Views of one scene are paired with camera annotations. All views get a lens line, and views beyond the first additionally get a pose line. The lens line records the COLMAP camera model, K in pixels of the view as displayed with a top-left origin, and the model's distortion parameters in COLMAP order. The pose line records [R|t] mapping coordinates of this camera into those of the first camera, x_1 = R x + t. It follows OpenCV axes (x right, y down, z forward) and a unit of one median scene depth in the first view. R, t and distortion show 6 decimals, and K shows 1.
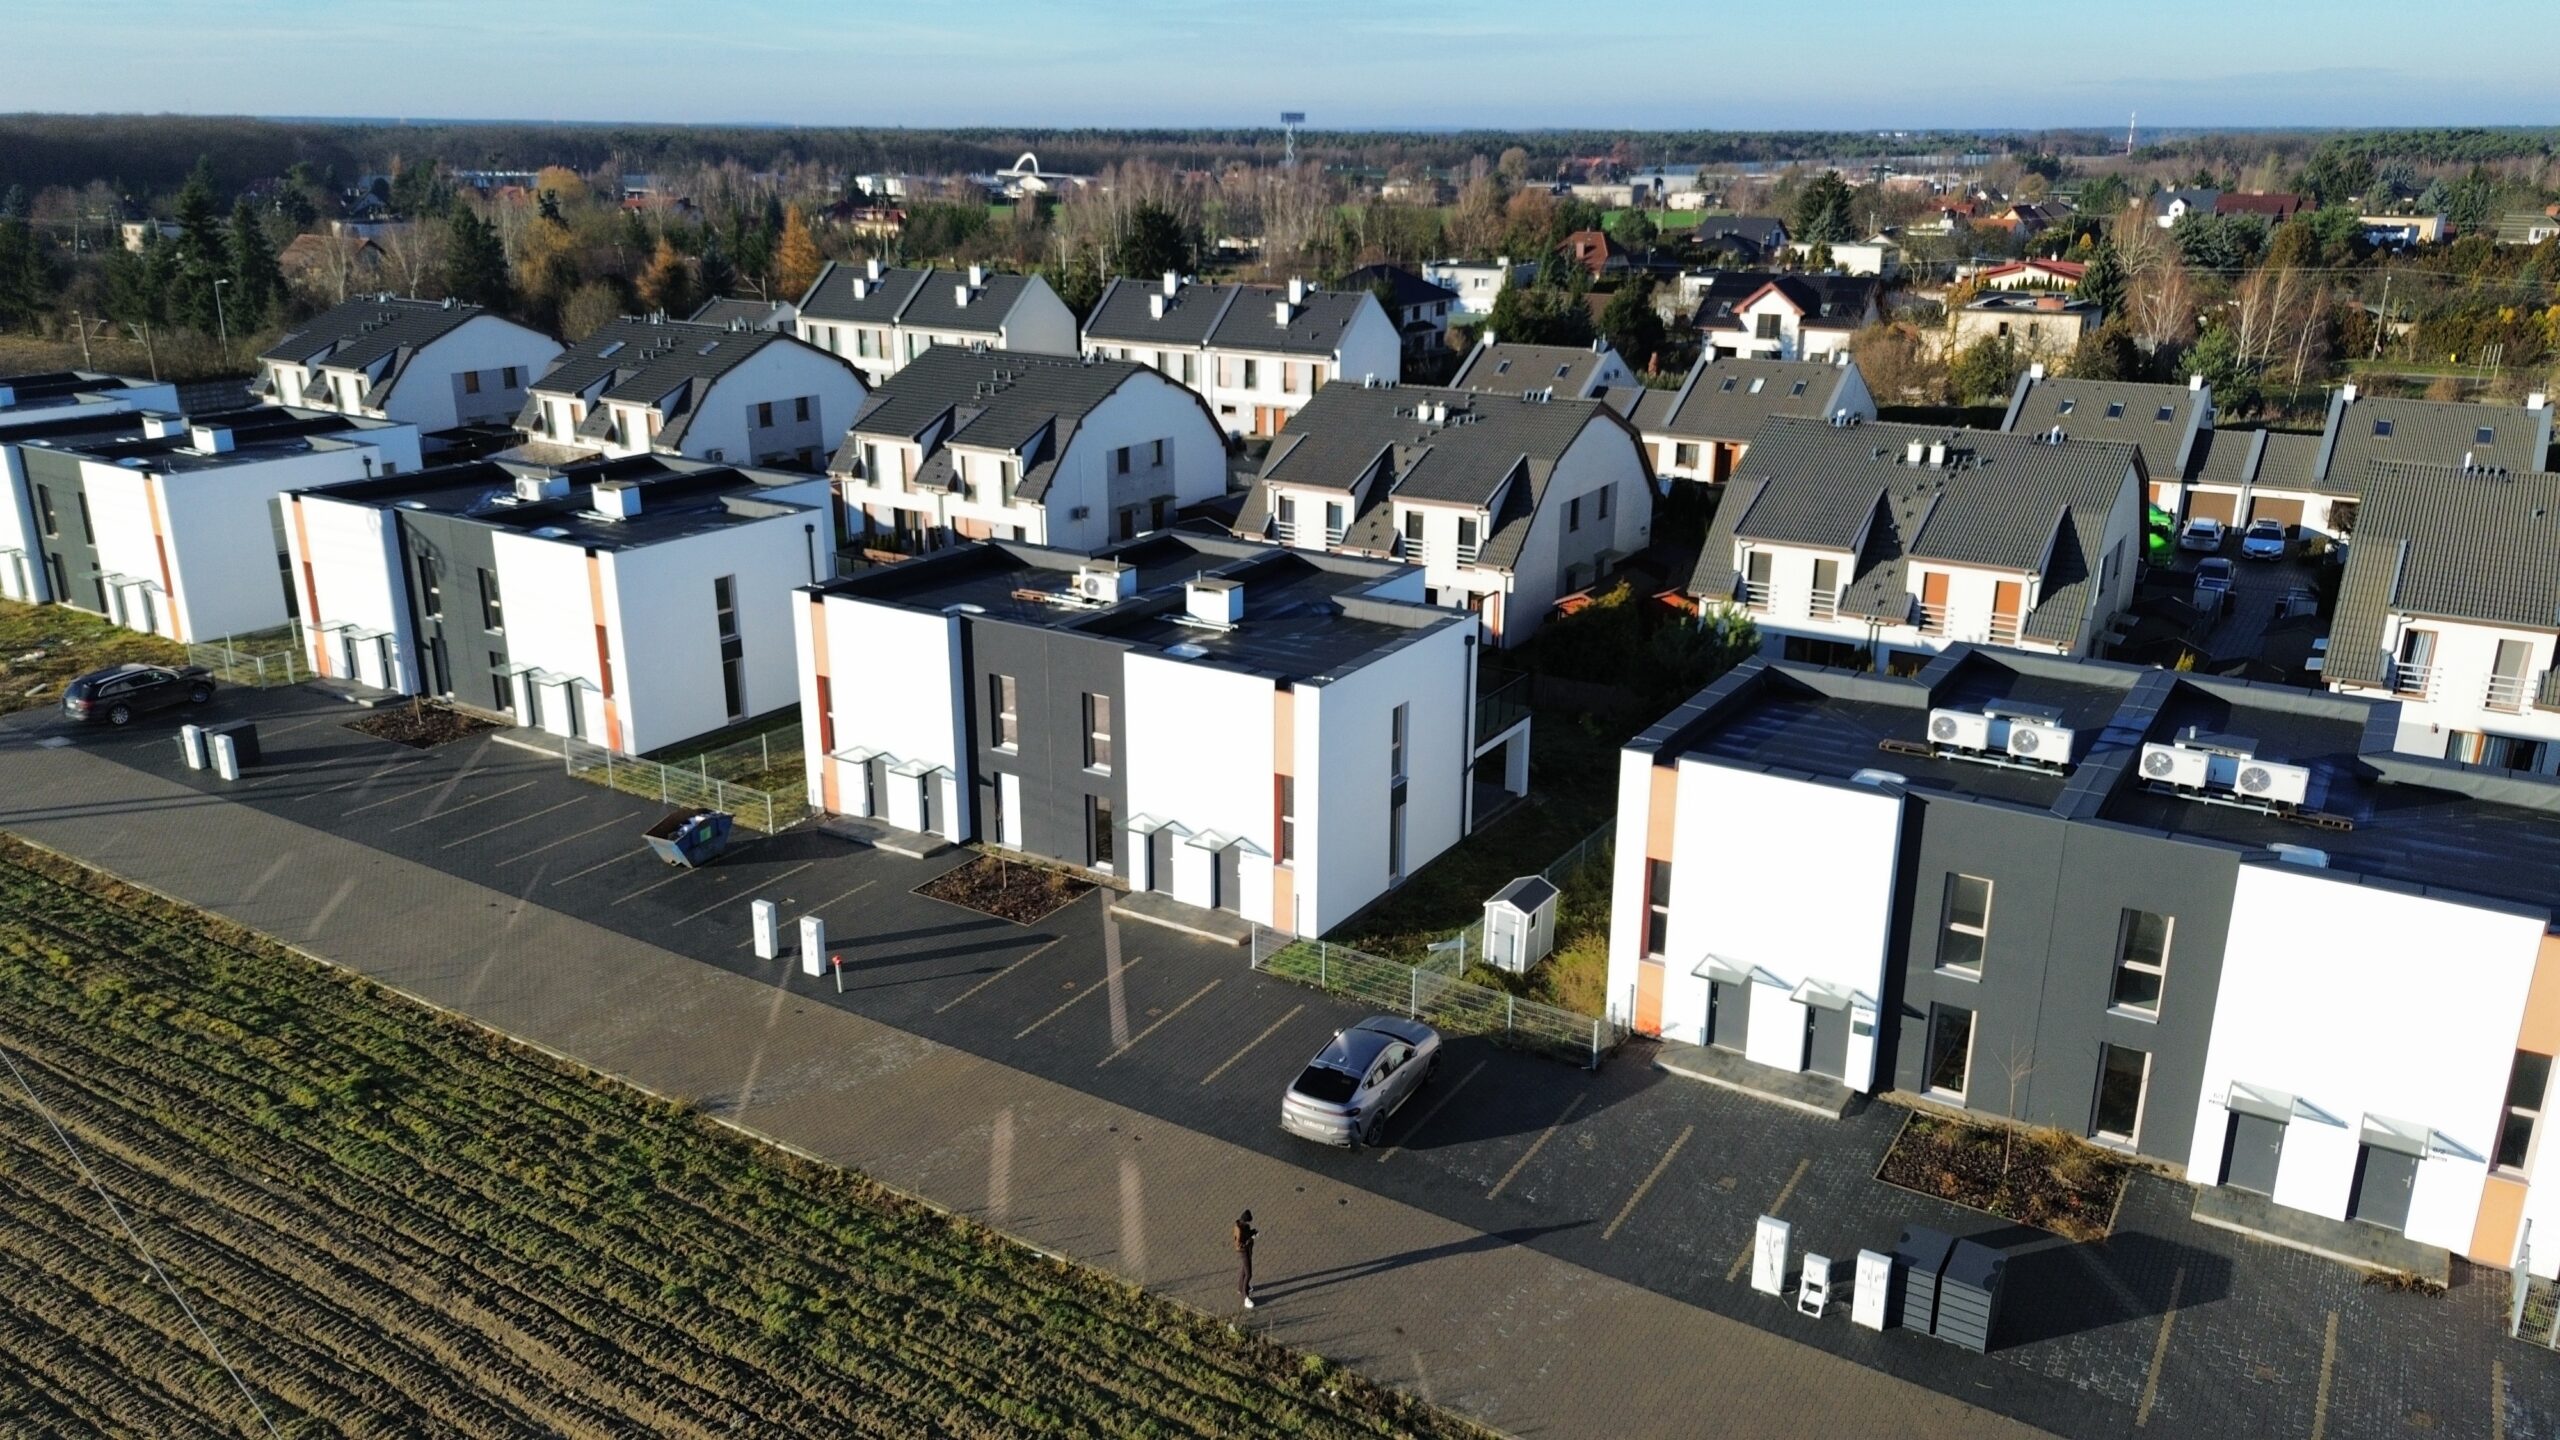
lens RADIAL K [[1813.6, 0, 1294.9], [0, 1813.6, 724.8], [0, 0, 1]] dist [0.057122, -0.040275]
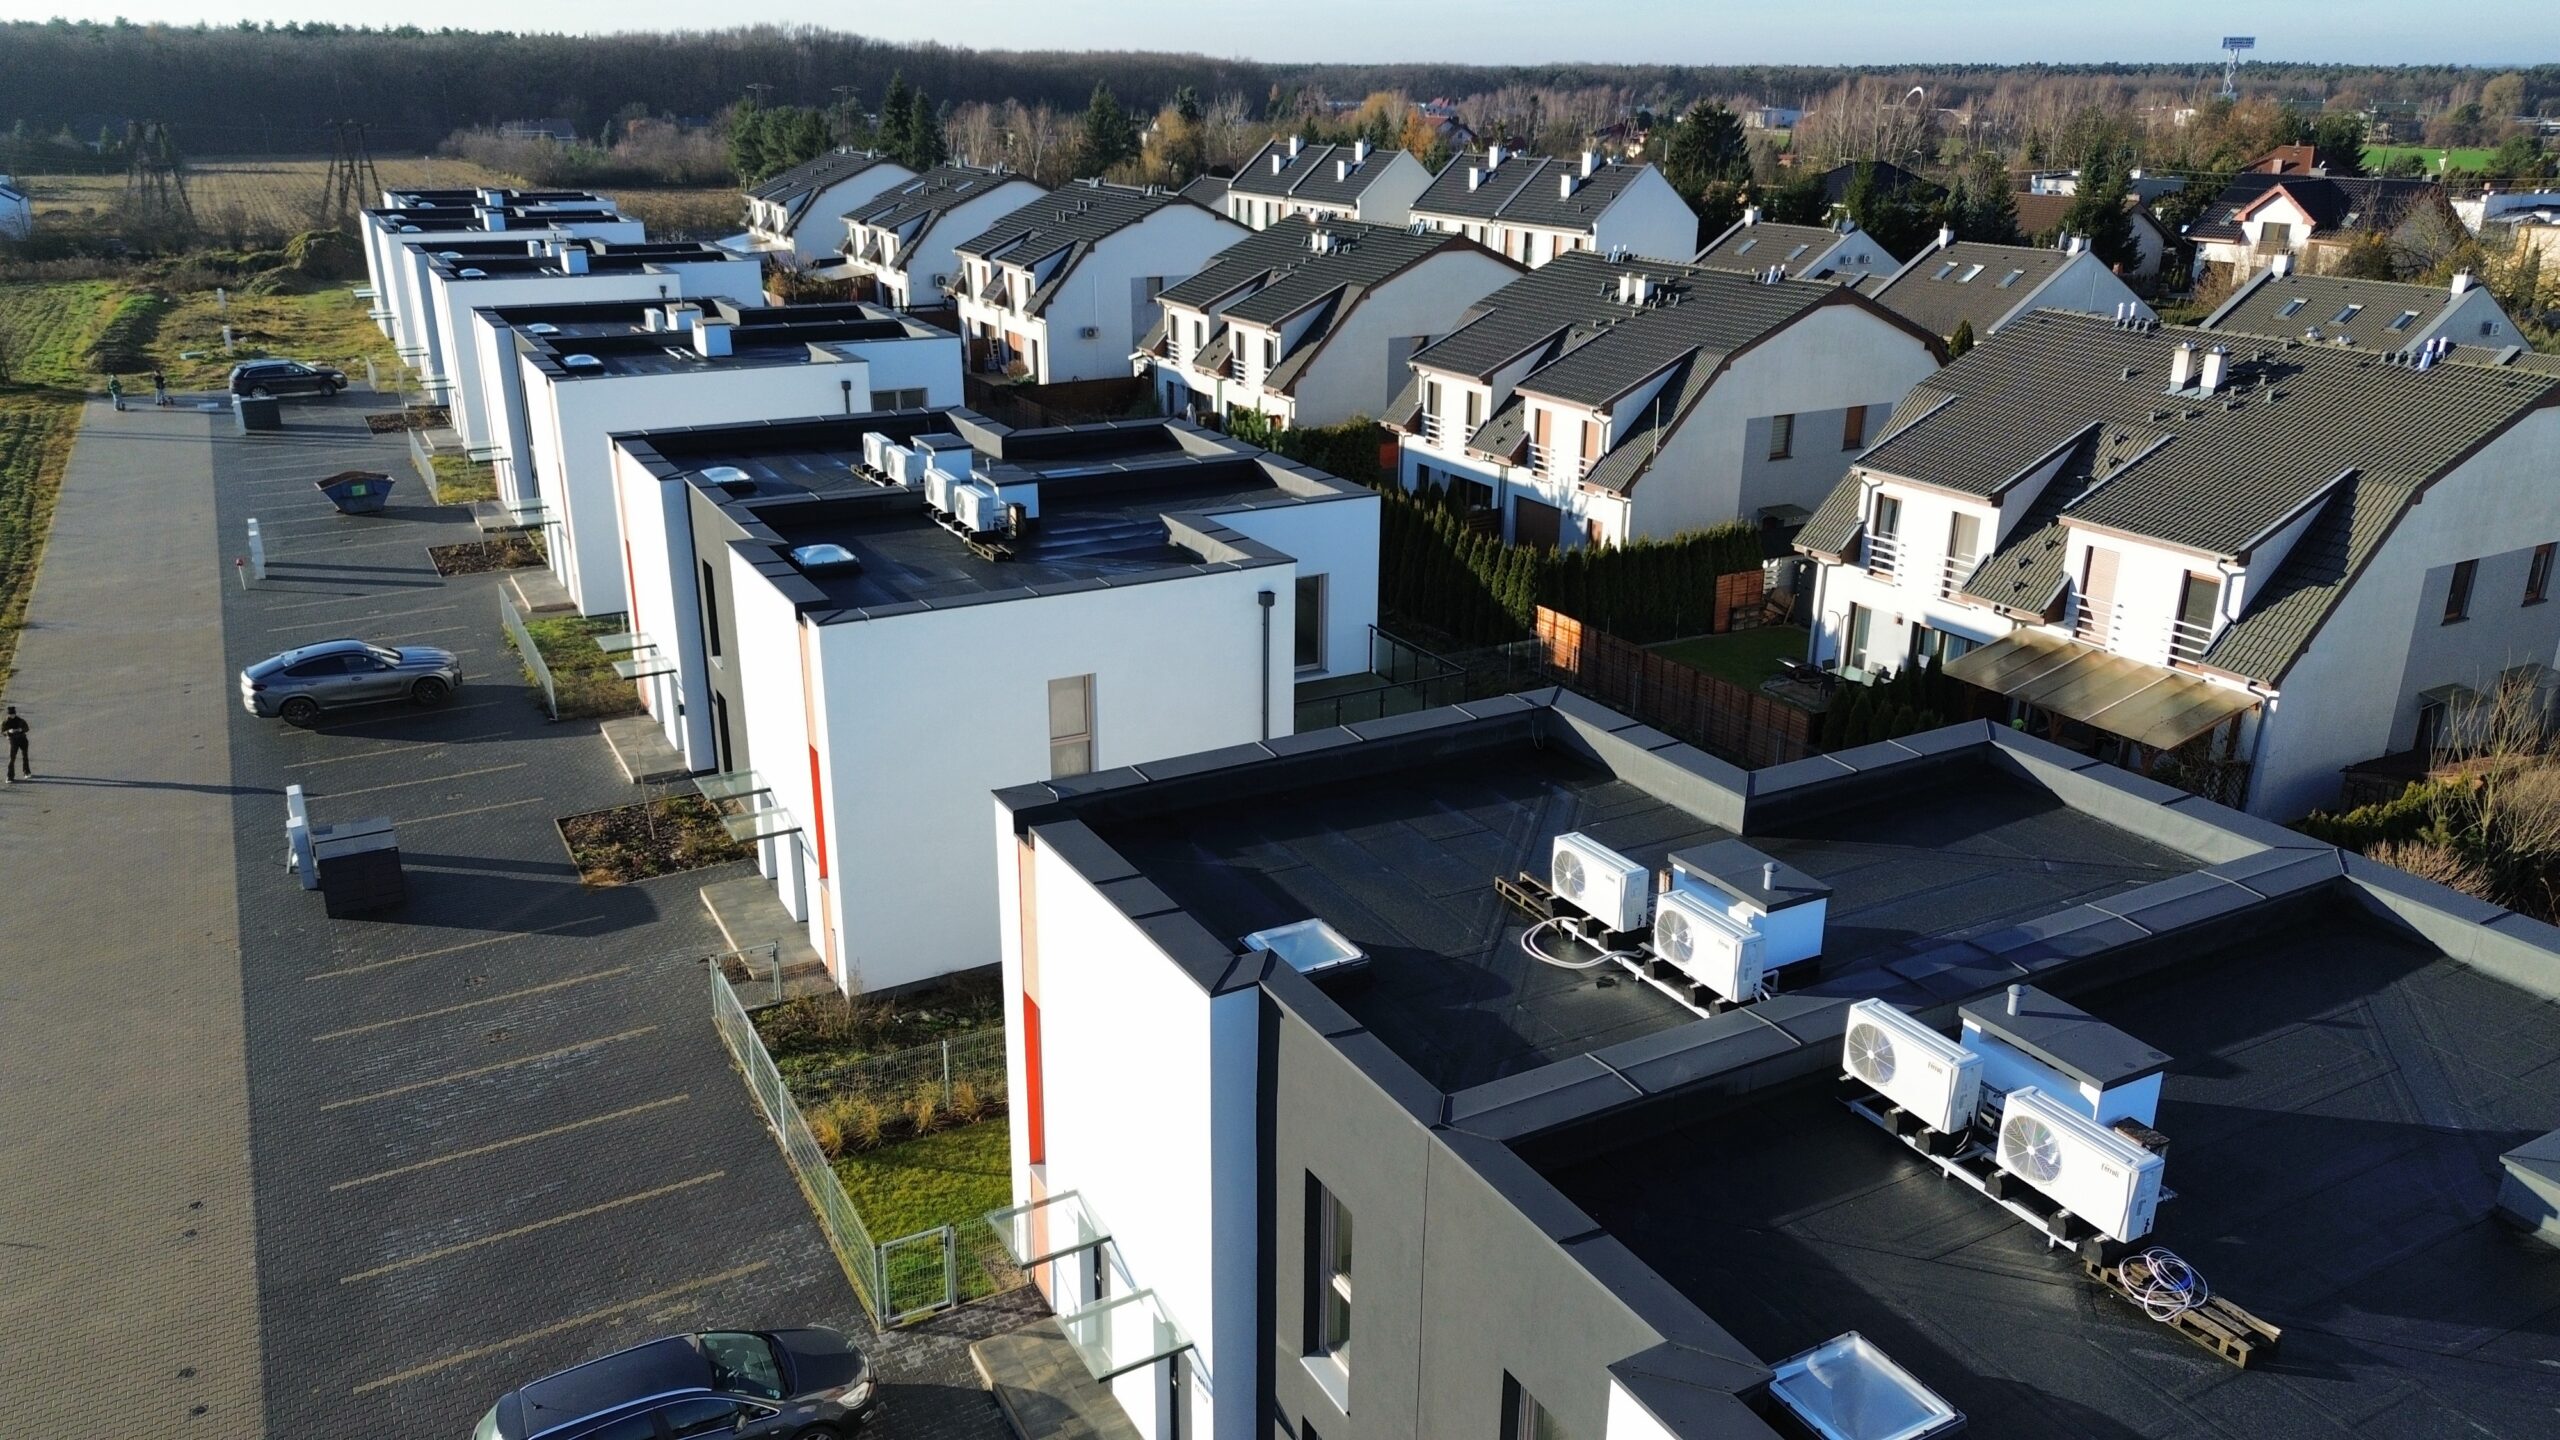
lens RADIAL K [[1813.6, 0, 1287.9], [0, 1813.6, 730.6], [0, 0, 1]] dist [0.057122, -0.040275]
pose [[0.877684, 0.165805, -0.449643, 0.907108], [-0.152378, 0.986103, 0.066189, 0.045882], [0.454369, 0.010423, 0.890753, 0.184781]]
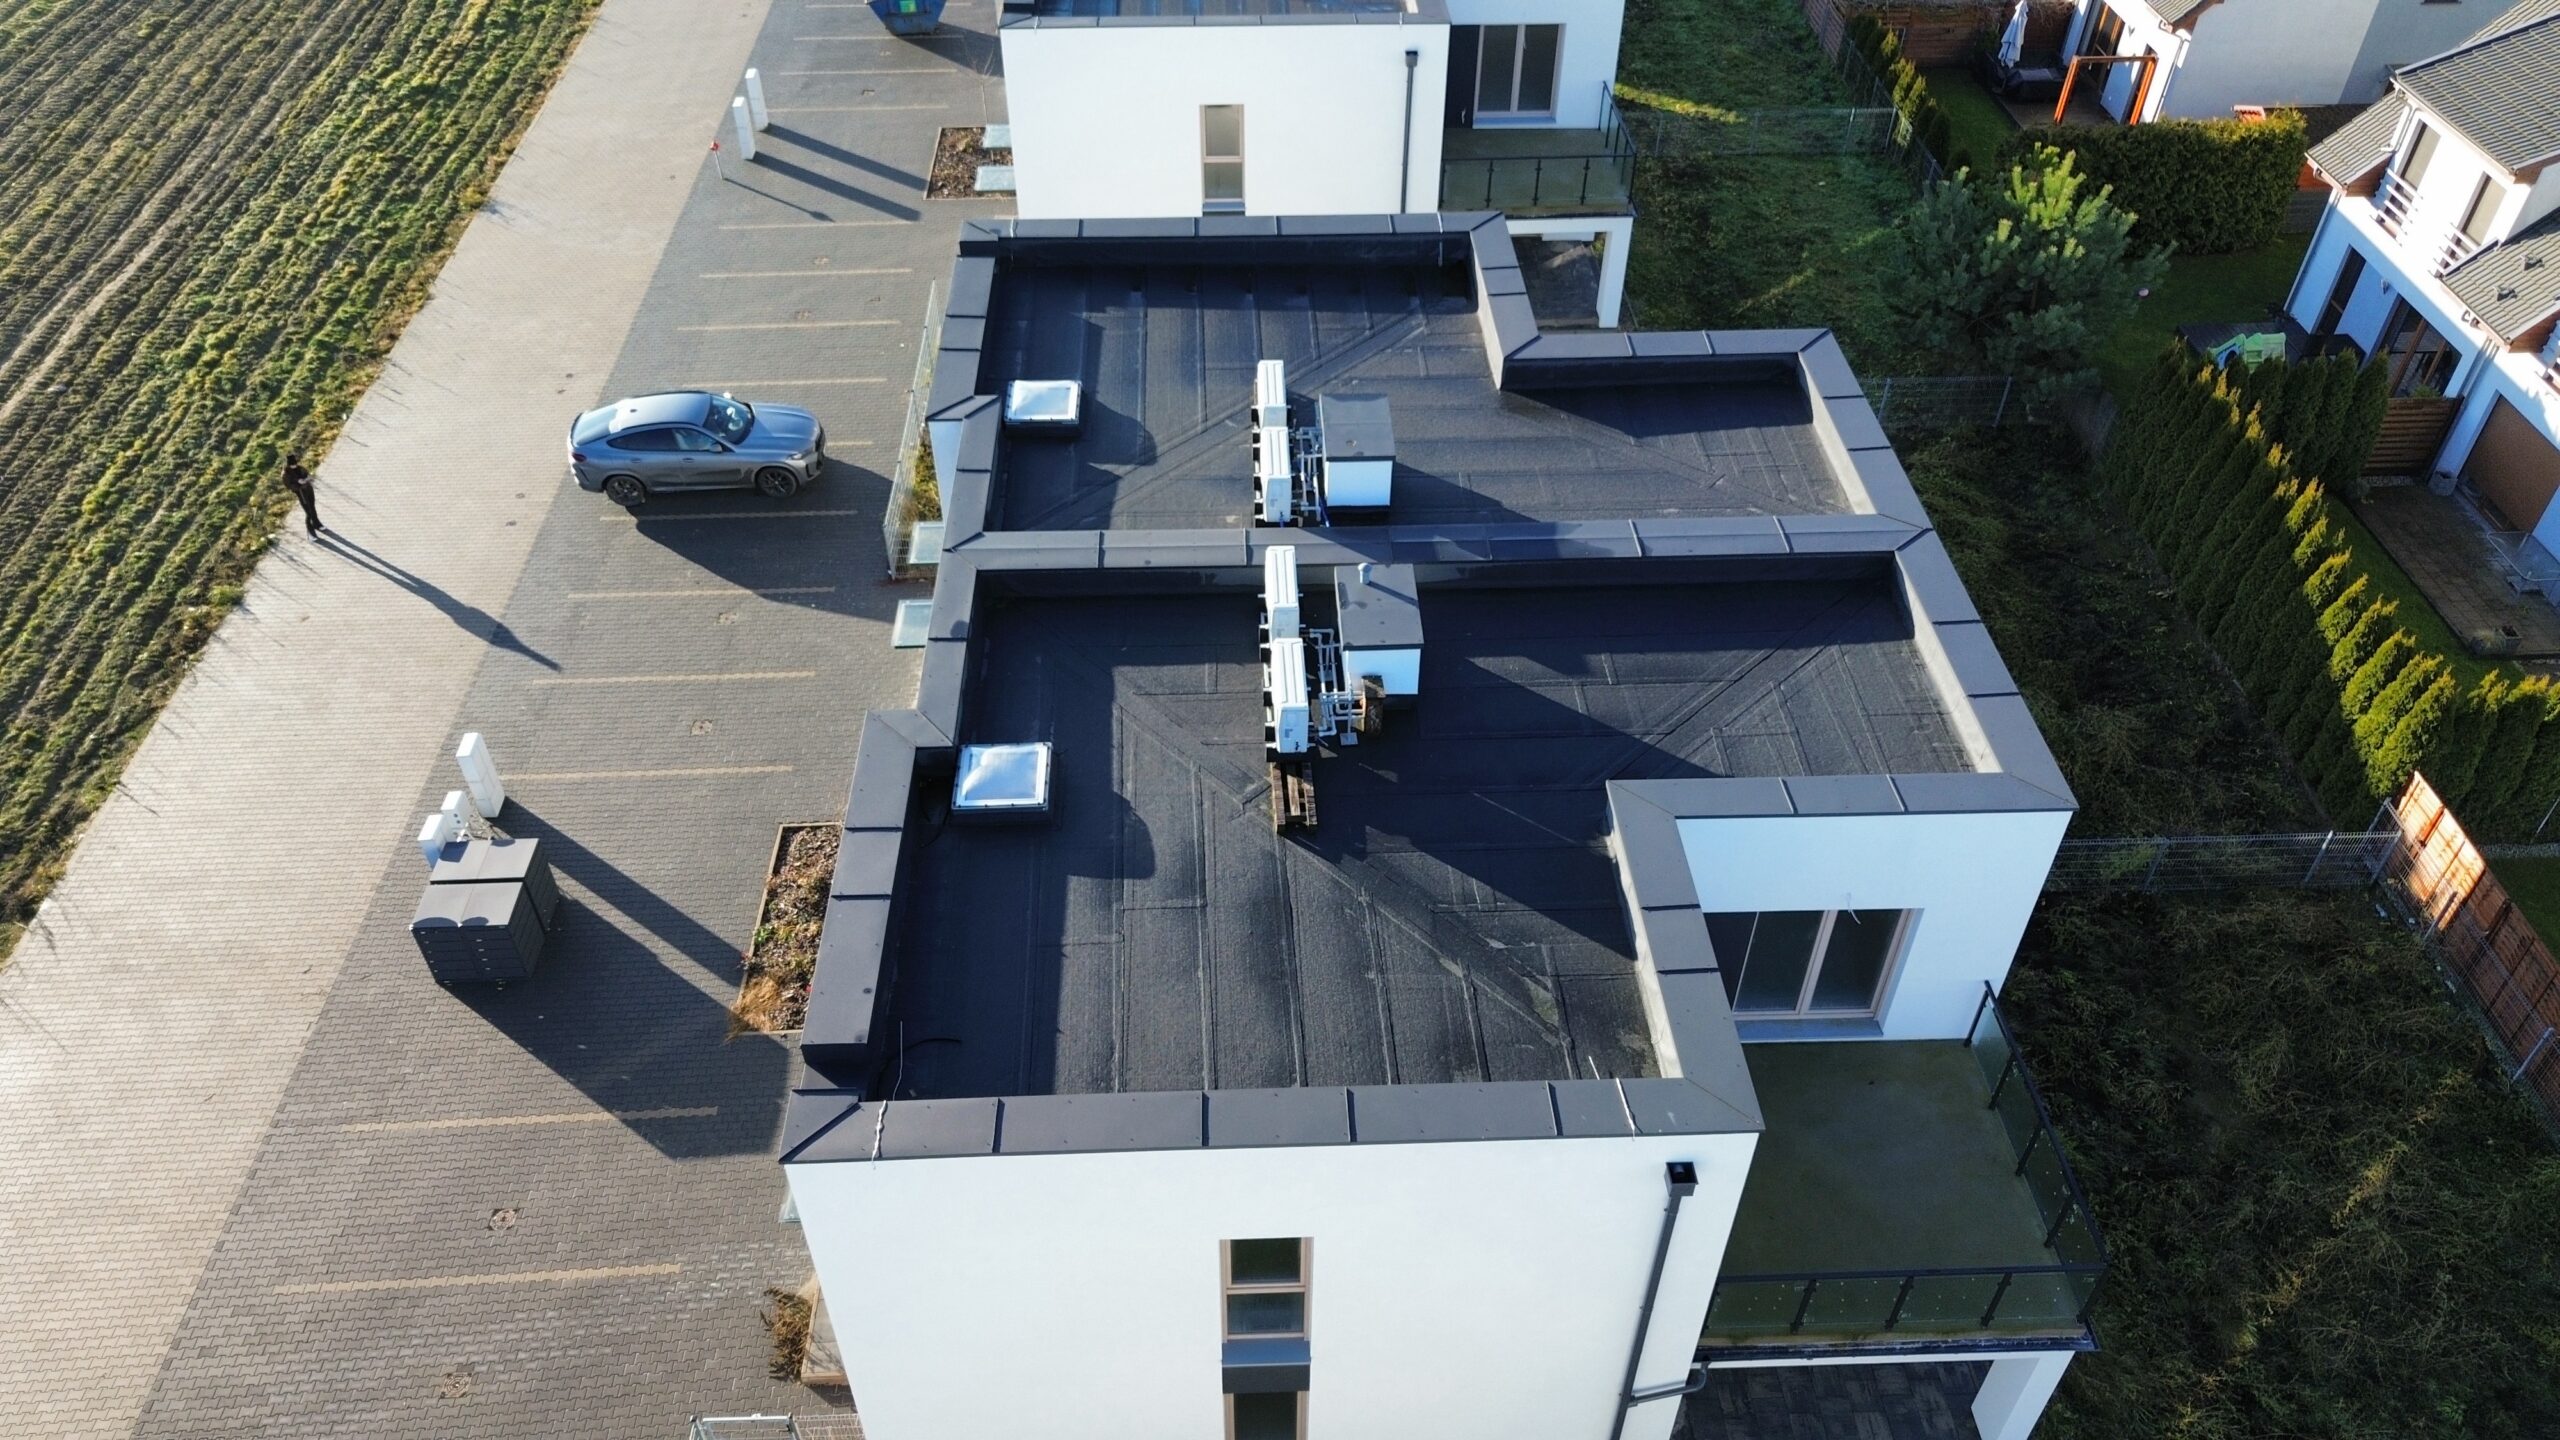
lens RADIAL K [[1813.6, 0, 1276.0], [0, 1813.6, 713.5], [0, 0, 1]] dist [0.057122, -0.040275]
pose [[0.563569, 0.547865, -0.618251, 0.700775], [-0.258621, 0.827818, 0.497828, -0.190853], [0.784542, -0.120668, 0.608222, 0.536858]]
